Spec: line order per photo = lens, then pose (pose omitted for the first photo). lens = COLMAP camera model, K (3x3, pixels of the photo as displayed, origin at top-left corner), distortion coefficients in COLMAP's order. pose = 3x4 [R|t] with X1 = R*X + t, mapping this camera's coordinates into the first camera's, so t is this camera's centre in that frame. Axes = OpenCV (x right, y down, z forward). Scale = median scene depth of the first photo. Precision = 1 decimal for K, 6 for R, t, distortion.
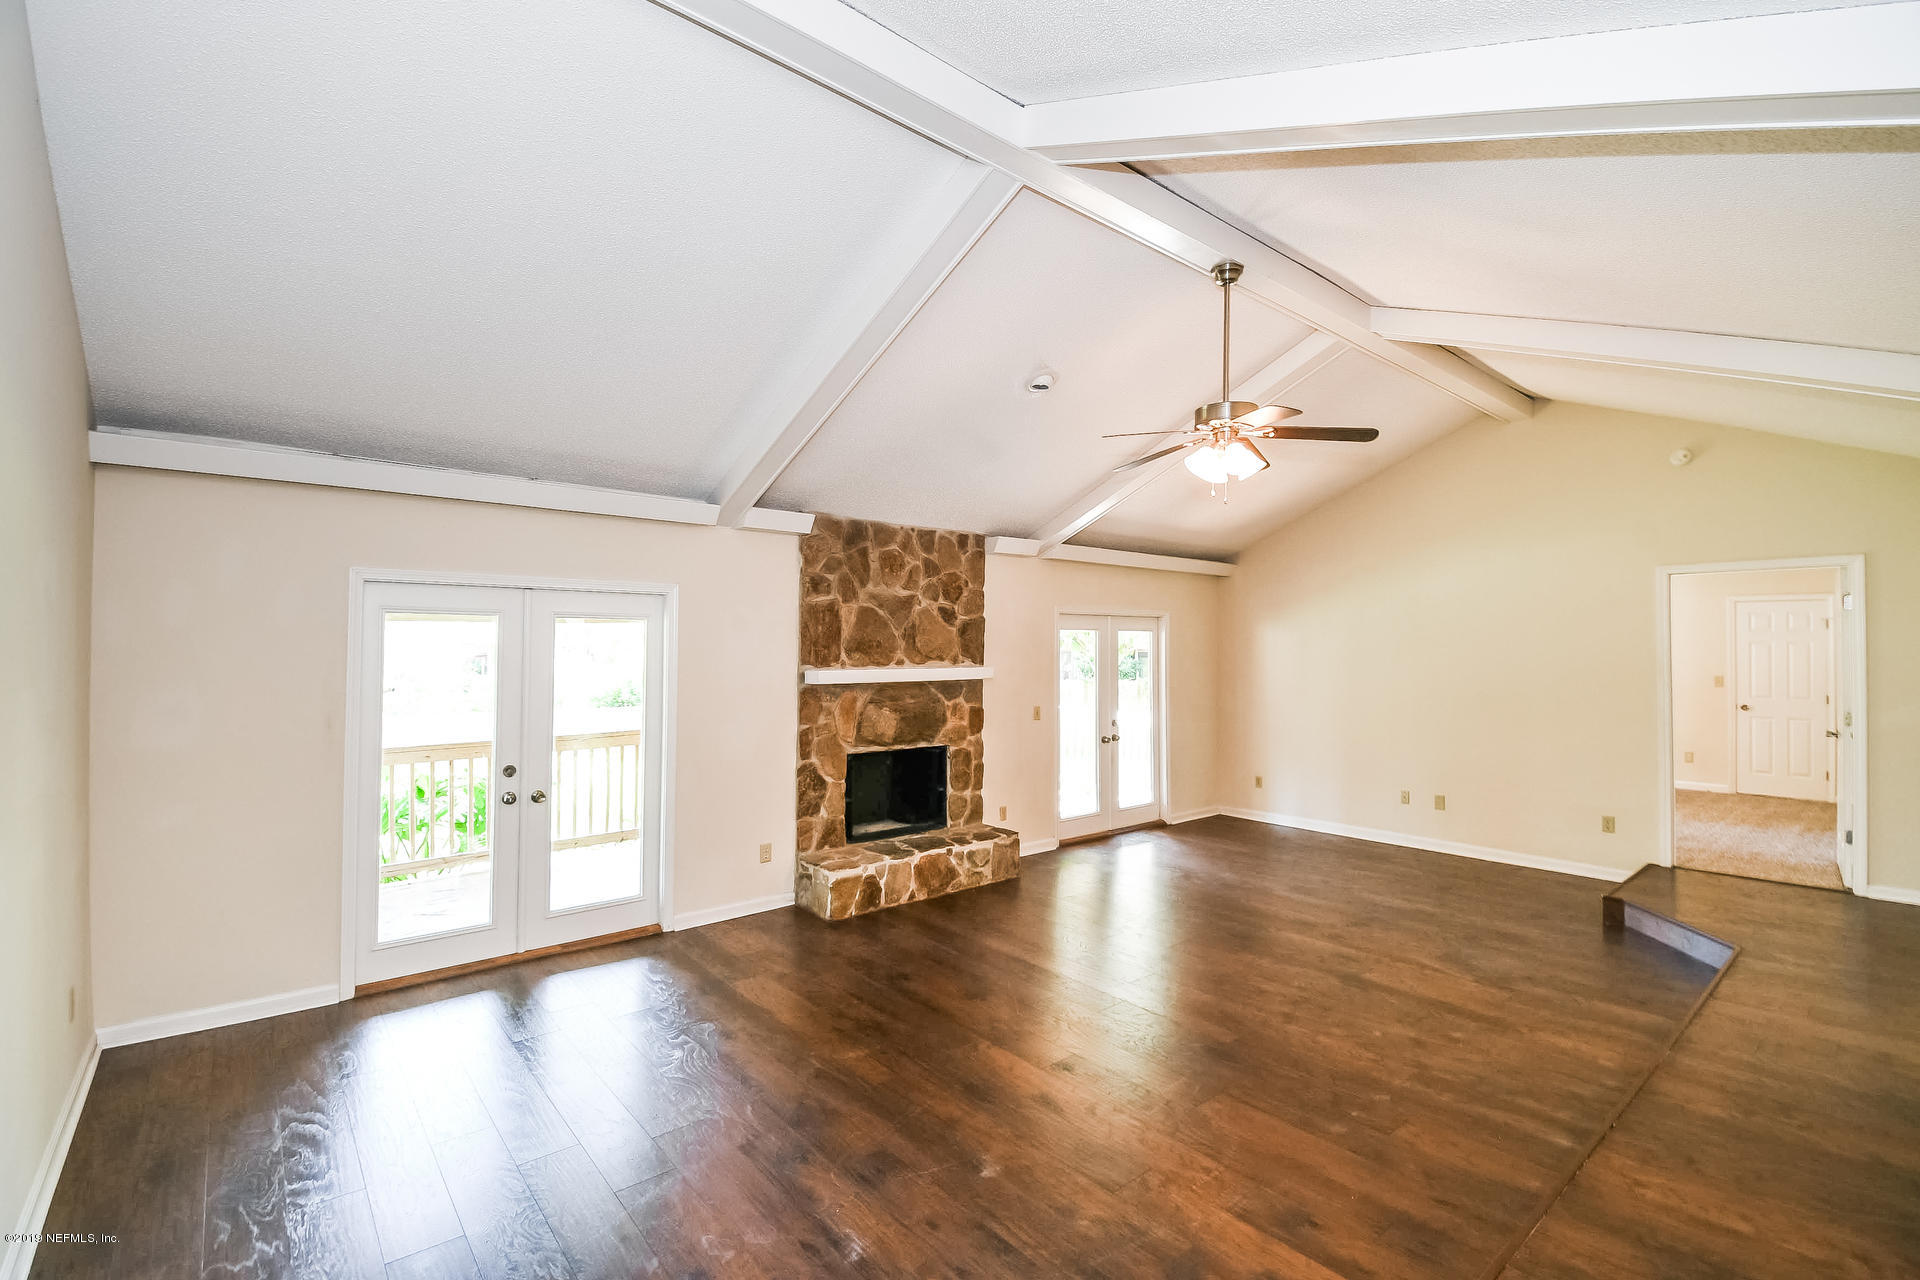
lens RADIAL K [[851.6, 0, 960.0], [0, 851.6, 640.0], [0, 0, 1]] dist [0.039715, -0.027957]
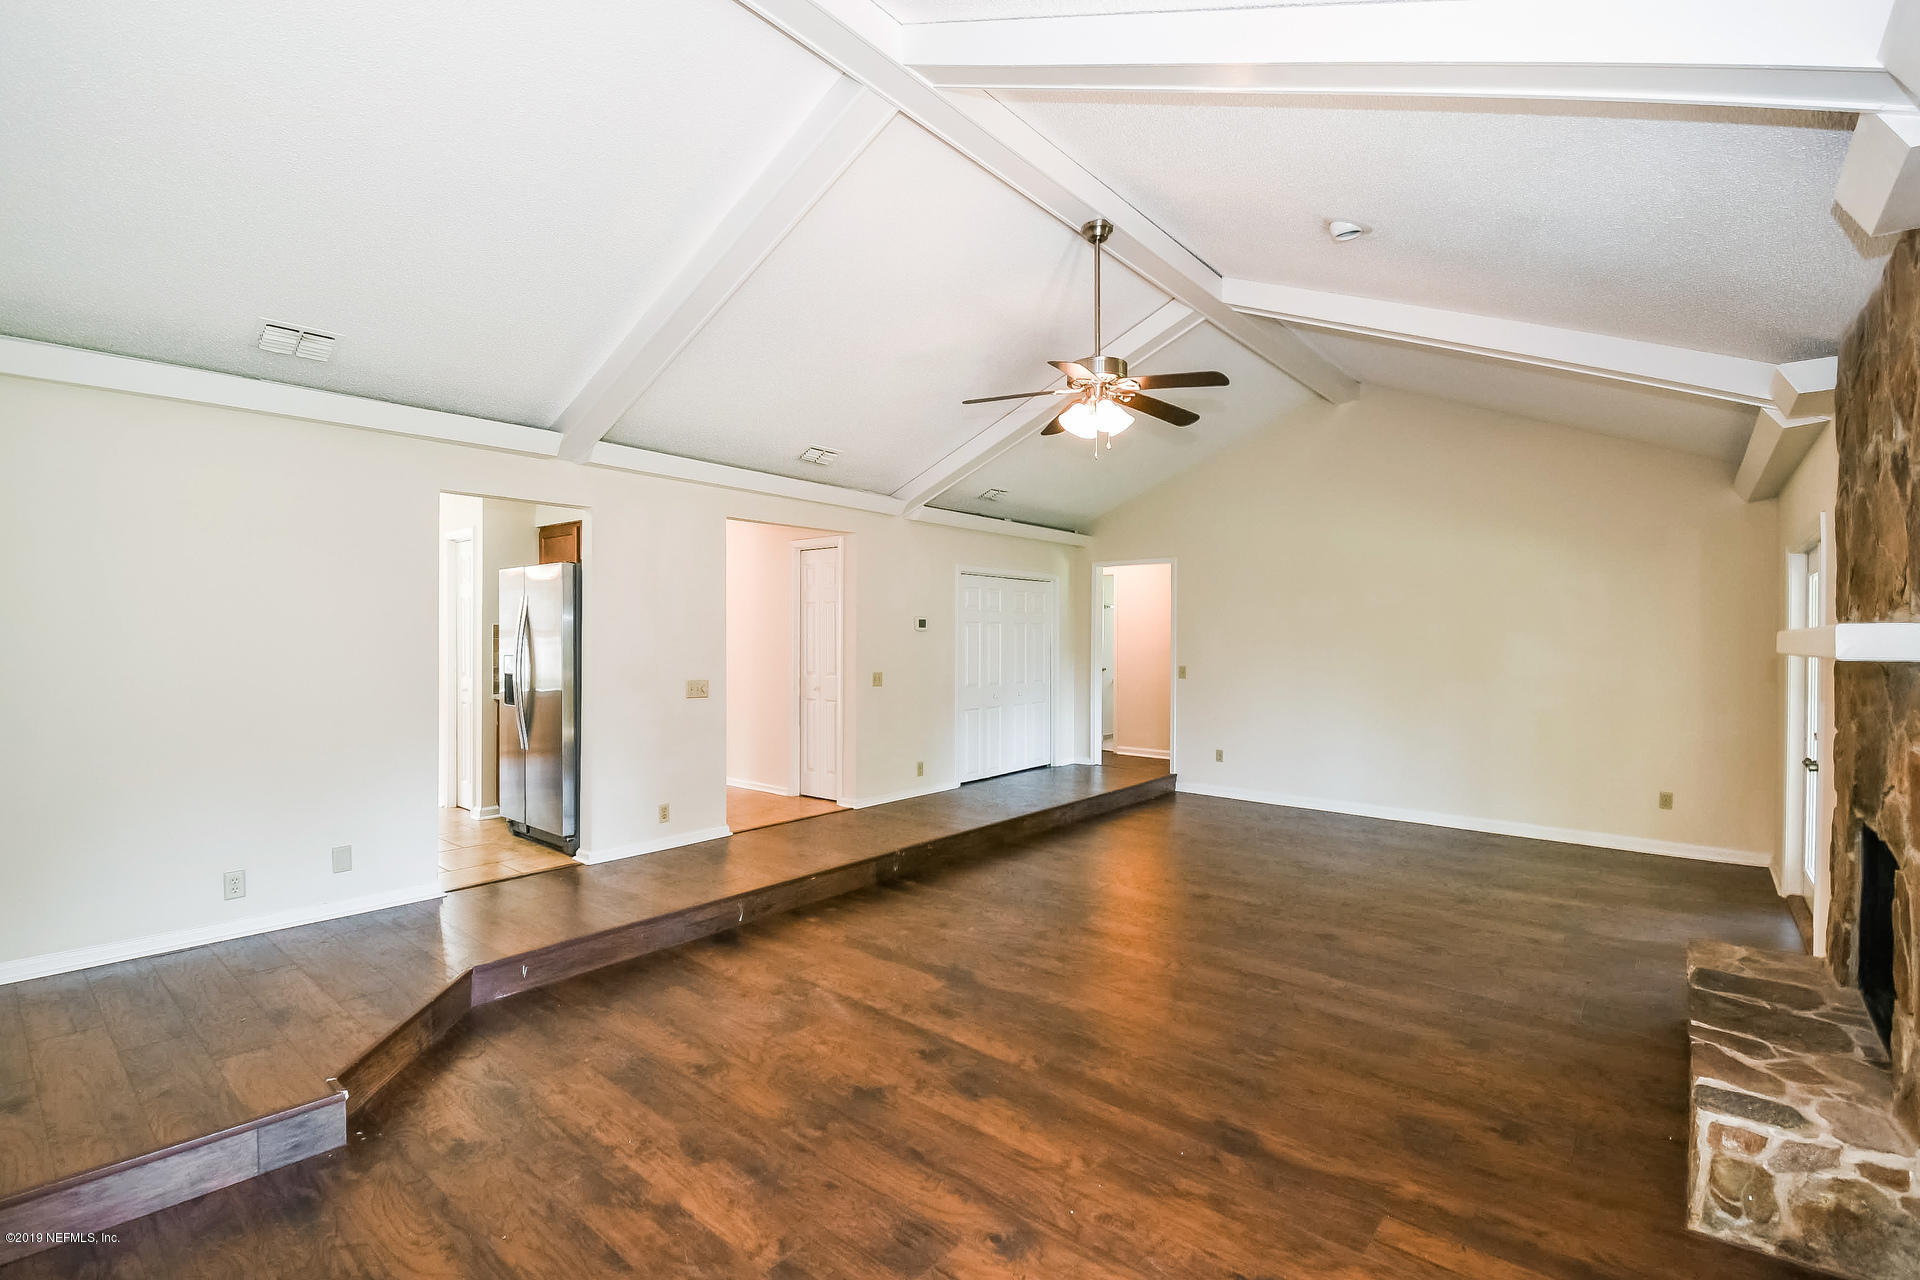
lens RADIAL K [[851.6, 0, 960.0], [0, 851.6, 640.0], [0, 0, 1]] dist [0.039715, -0.027957]
pose [[-0.985120, -0.007498, -0.171705, 0.443377], [-0.007089, 0.999970, -0.002993, 0.043727], [0.171722, -0.001732, -0.985144, 1.353164]]
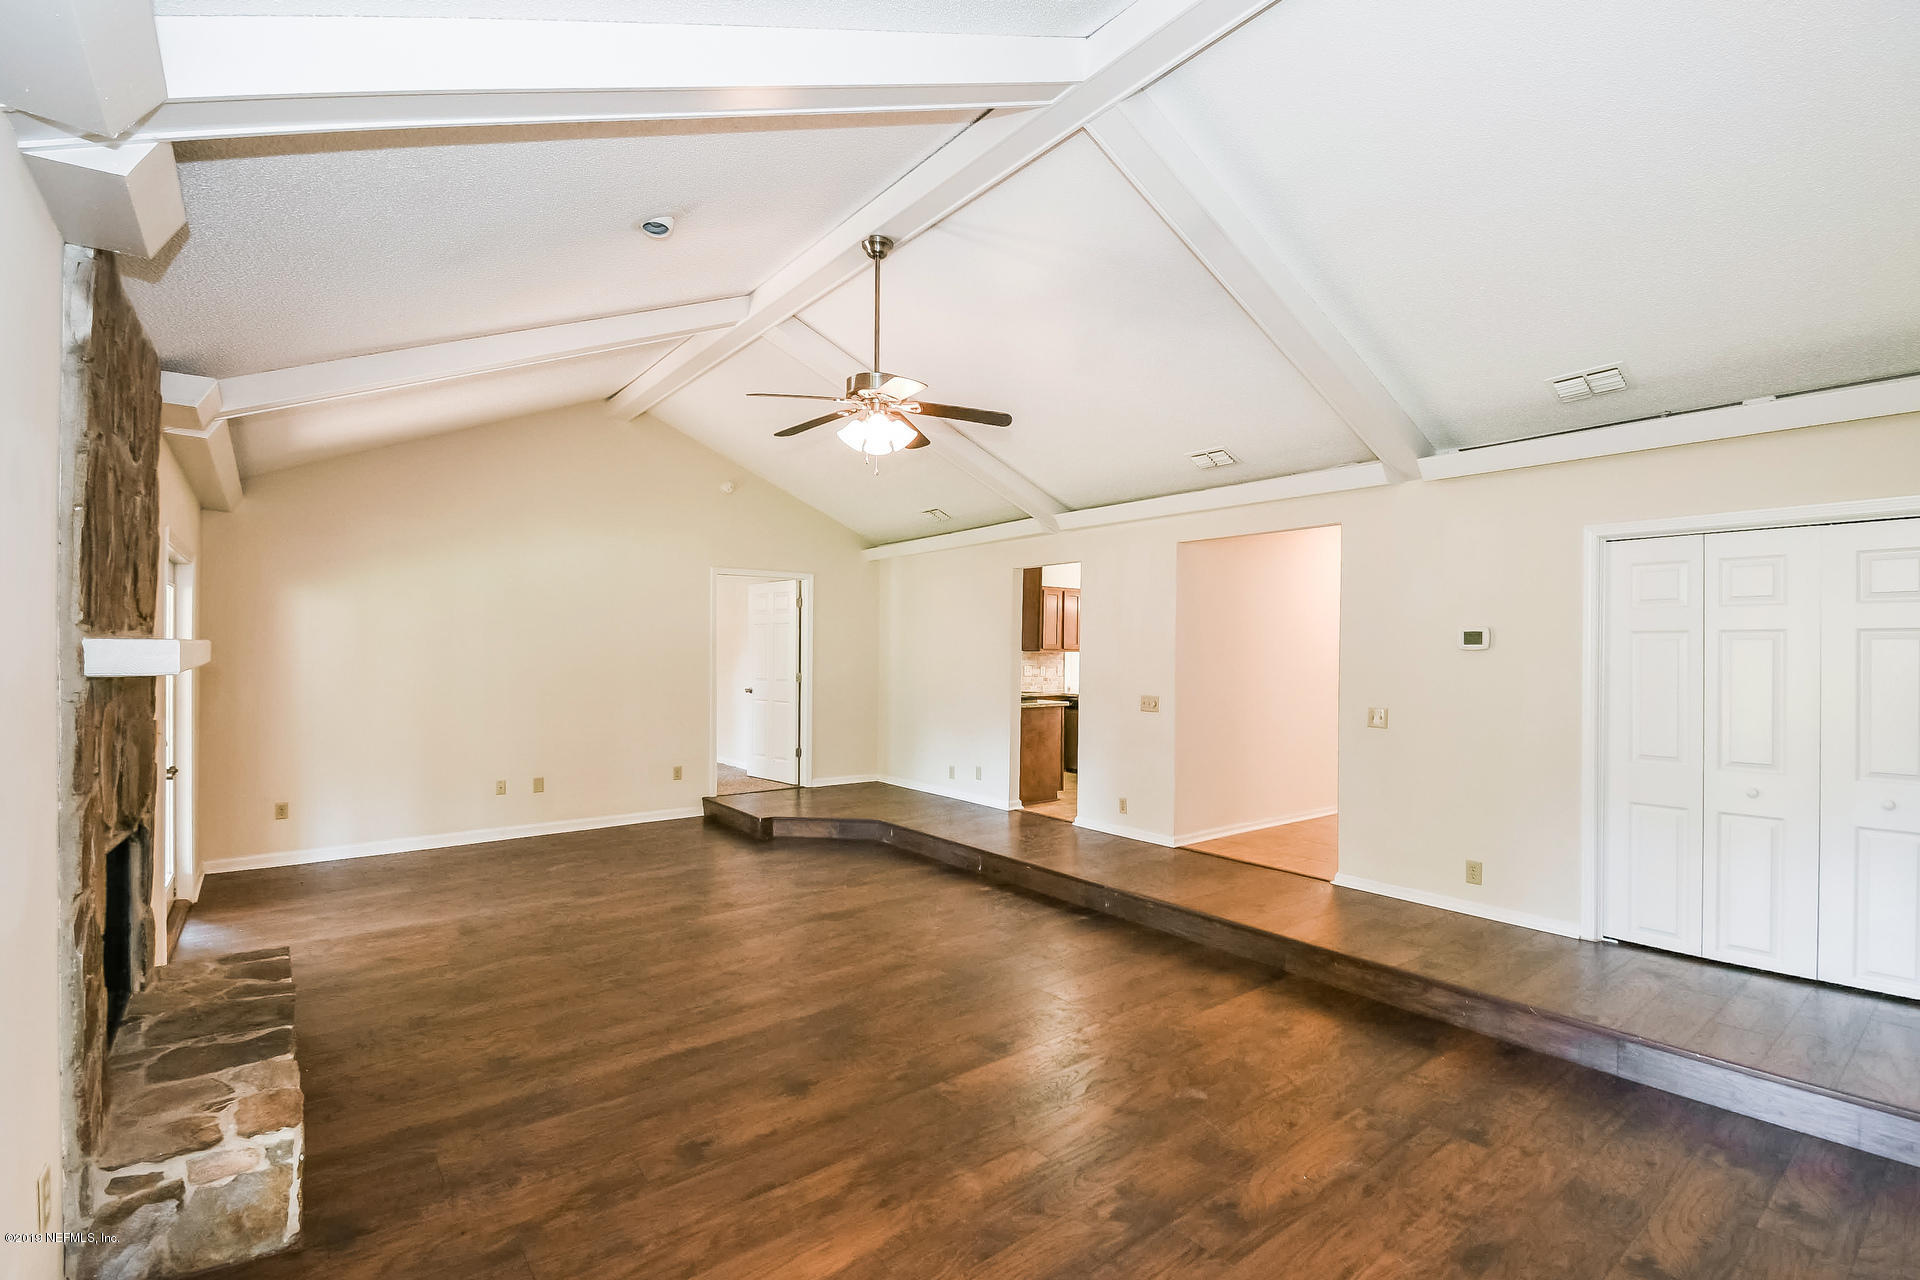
lens RADIAL K [[862.6, 0, 960.3], [0, 862.6, 650.1], [0, 0, 1]] dist [0.013458, -0.017044]
pose [[0.032104, -0.000045, 0.999485, -0.483376], [-0.014967, 0.999888, 0.000525, 0.033799], [-0.999372, -0.014976, 0.032100, 0.588334]]
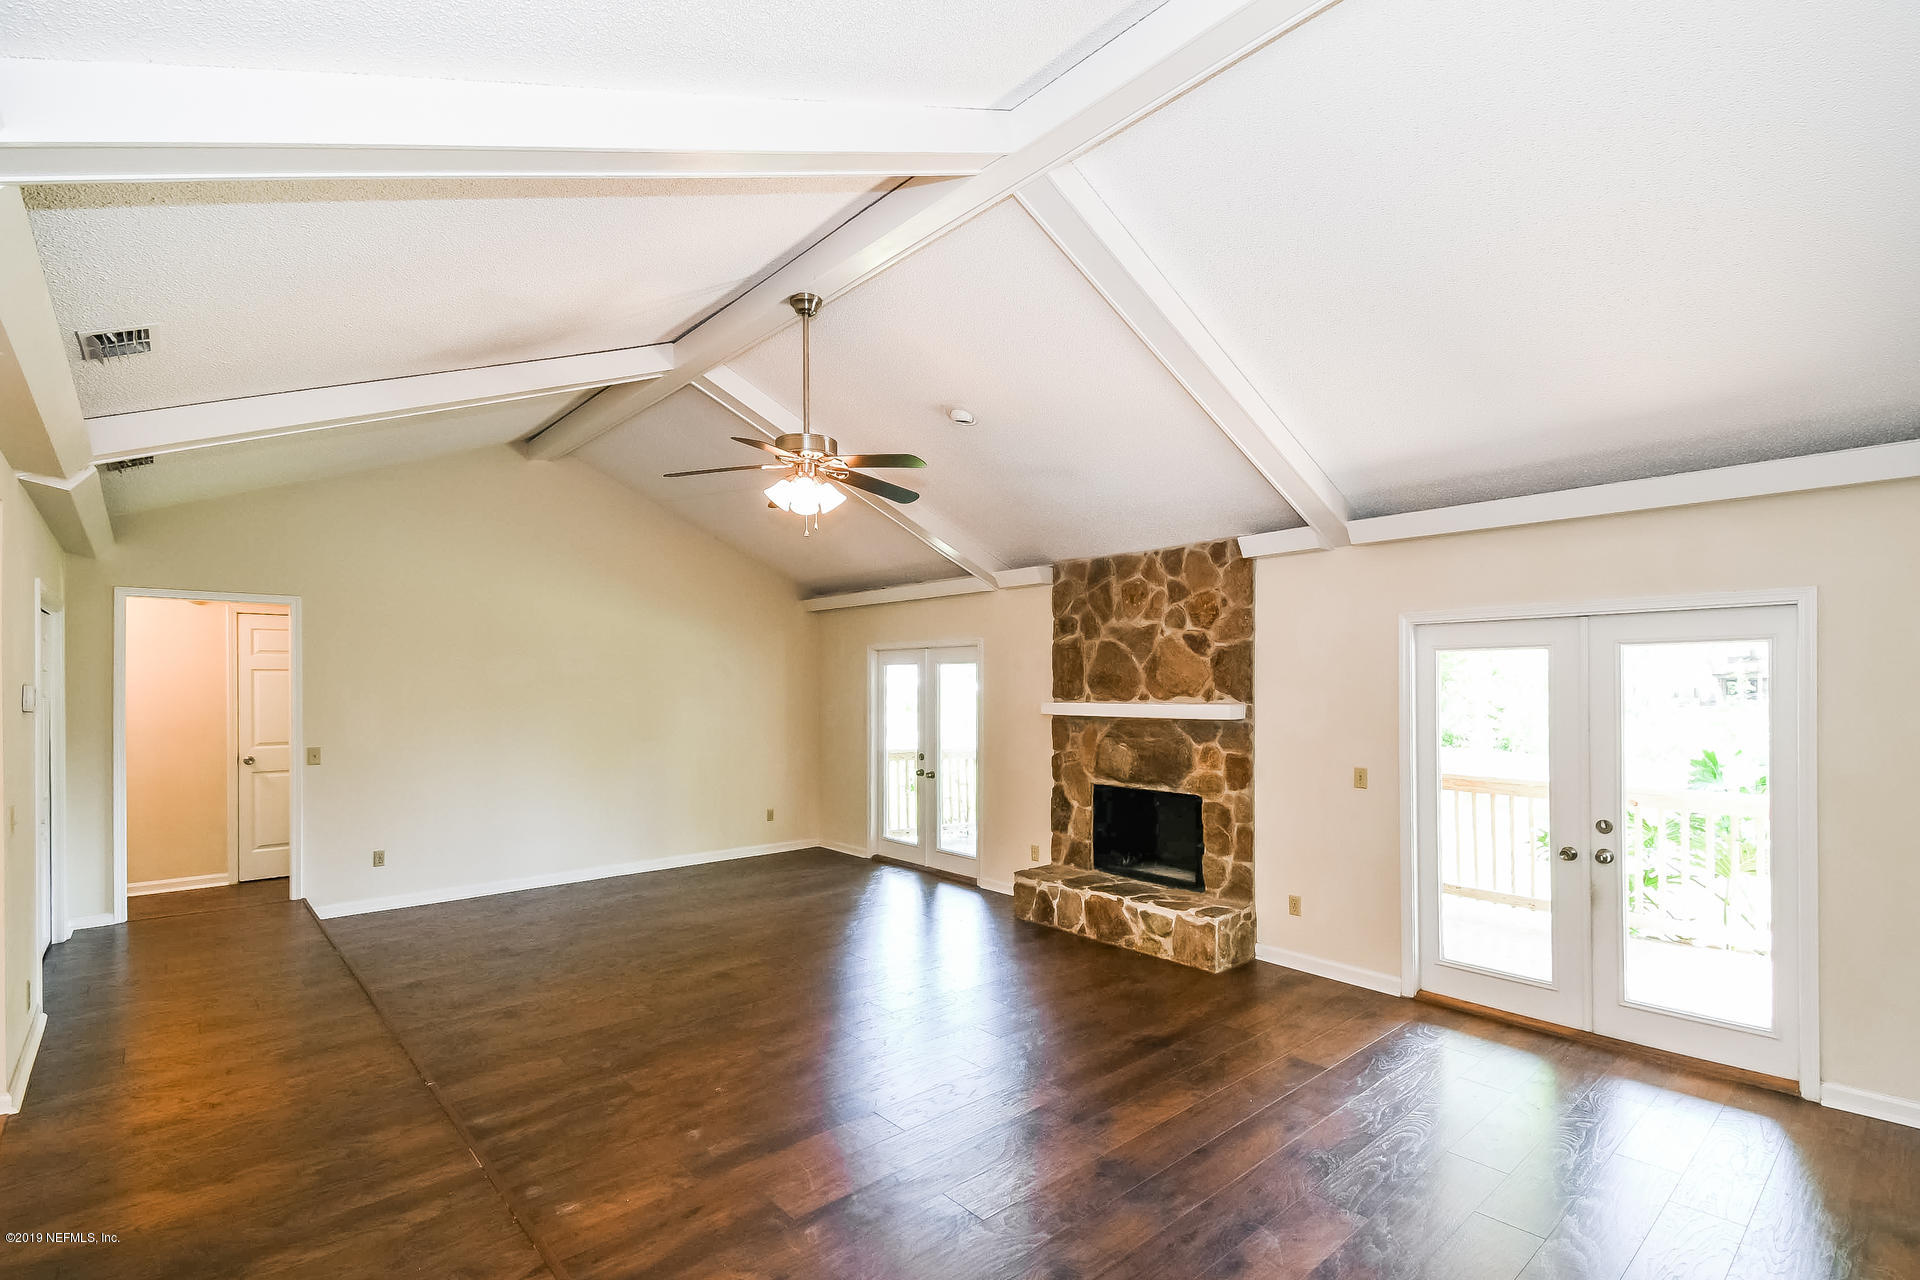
lens RADIAL K [[876.5, 0, 948.8], [0, 876.5, 684.4], [0, 0, 1]] dist [0.043616, -0.029975]
pose [[0.015555, -0.005509, -0.999864, 0.916668], [0.008393, 0.999950, -0.005378, 0.015708], [0.999844, -0.008308, 0.015601, 0.783097]]
